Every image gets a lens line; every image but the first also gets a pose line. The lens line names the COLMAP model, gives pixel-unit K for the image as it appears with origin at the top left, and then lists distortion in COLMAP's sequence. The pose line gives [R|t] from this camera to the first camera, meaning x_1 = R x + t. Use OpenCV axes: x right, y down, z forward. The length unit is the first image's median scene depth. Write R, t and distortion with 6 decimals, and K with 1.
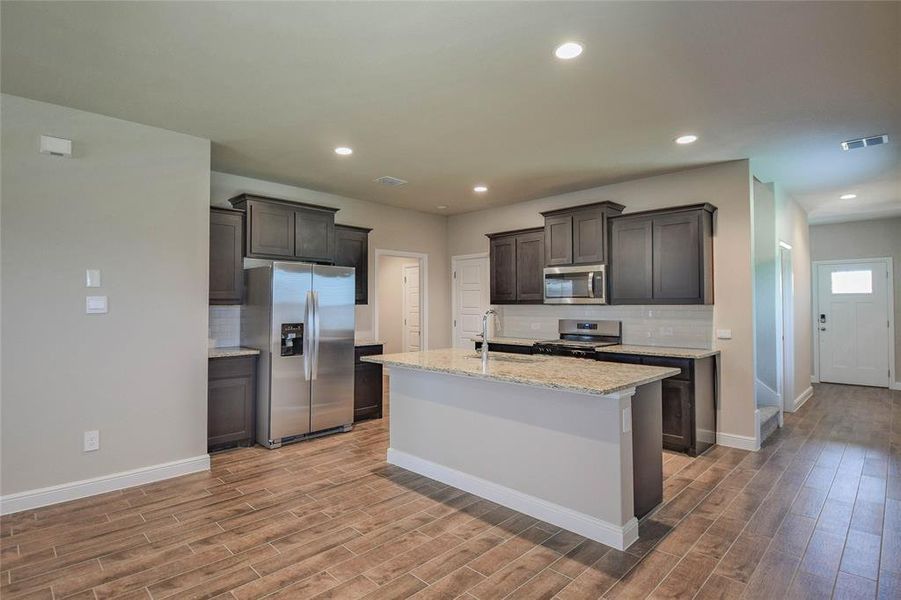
lens RADIAL K [[457.2, 0, 446.7], [0, 457.2, 295.1], [0, 0, 1]] dist [0.001483, -0.020589]
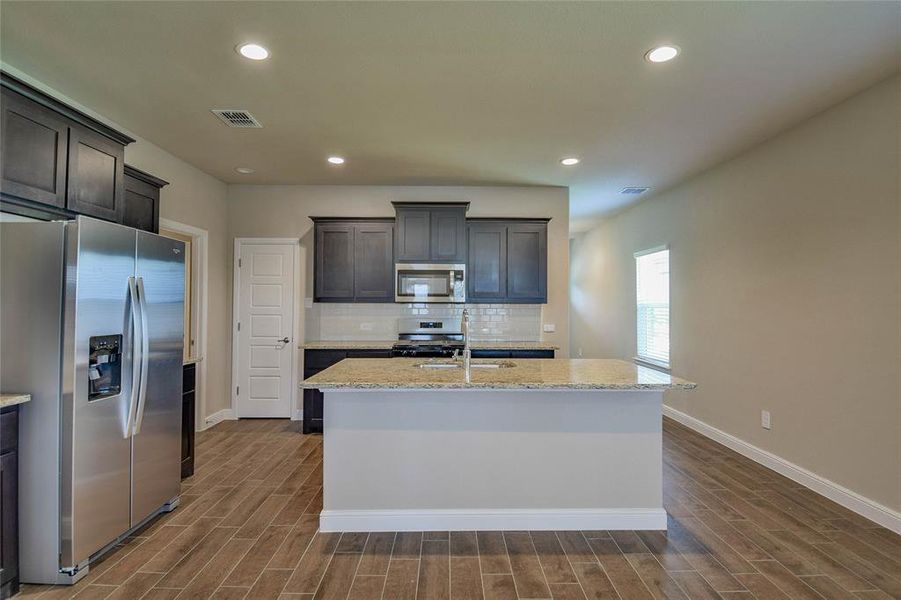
lens RADIAL K [[449.7, 0, 450.5], [0, 449.7, 300.0], [0, 0, 1]] dist [0.004289, -0.021349]
pose [[0.701460, 0.011353, 0.712618, -0.421144], [-0.021708, 0.999750, 0.005441, 0.009280], [-0.712378, -0.019286, 0.701531, 0.350476]]
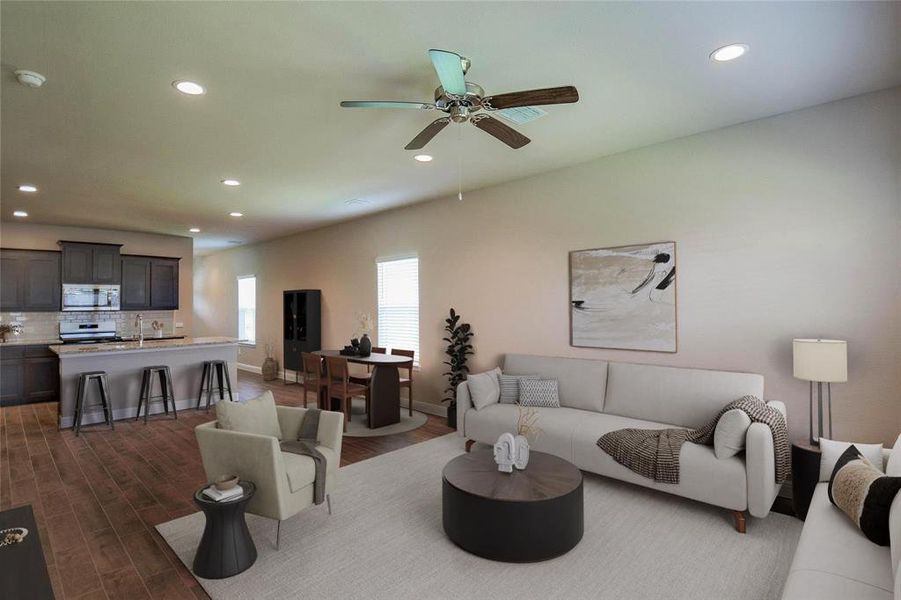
lens RADIAL K [[457.2, 0, 446.7], [0, 457.2, 295.1], [0, 0, 1]] dist [0.001483, -0.020589]
pose [[-0.000774, 0.023486, 0.999724, -1.313459], [-0.009980, 0.999674, -0.023493, -0.008193], [-0.999950, -0.009995, -0.000540, -0.125640]]
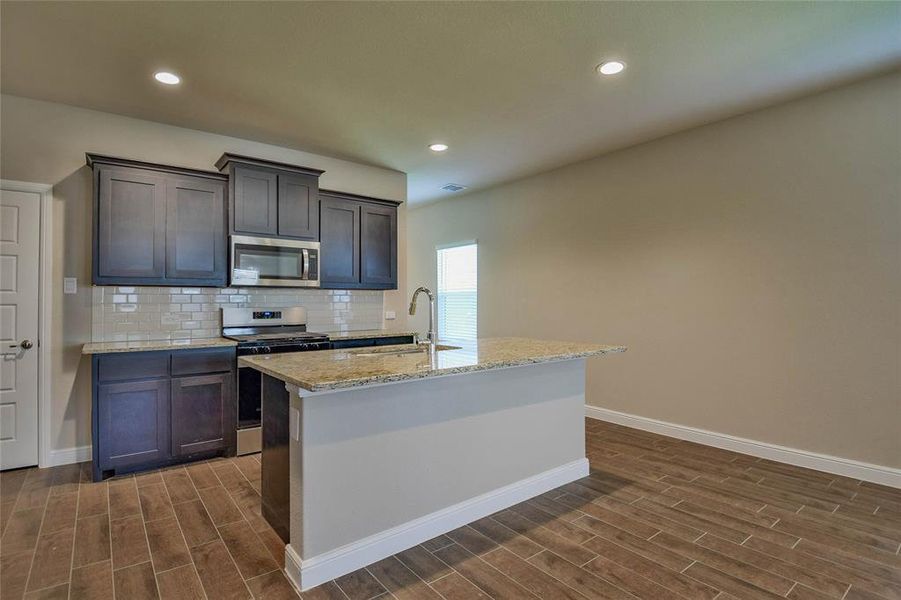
lens RADIAL K [[449.7, 0, 450.5], [0, 449.7, 300.0], [0, 0, 1]] dist [0.004289, -0.021349]
pose [[0.125227, 0.005336, 0.992114, -0.520836], [-0.021589, 0.999763, -0.002653, 0.044244], [-0.991893, -0.021087, 0.125313, 0.696223]]
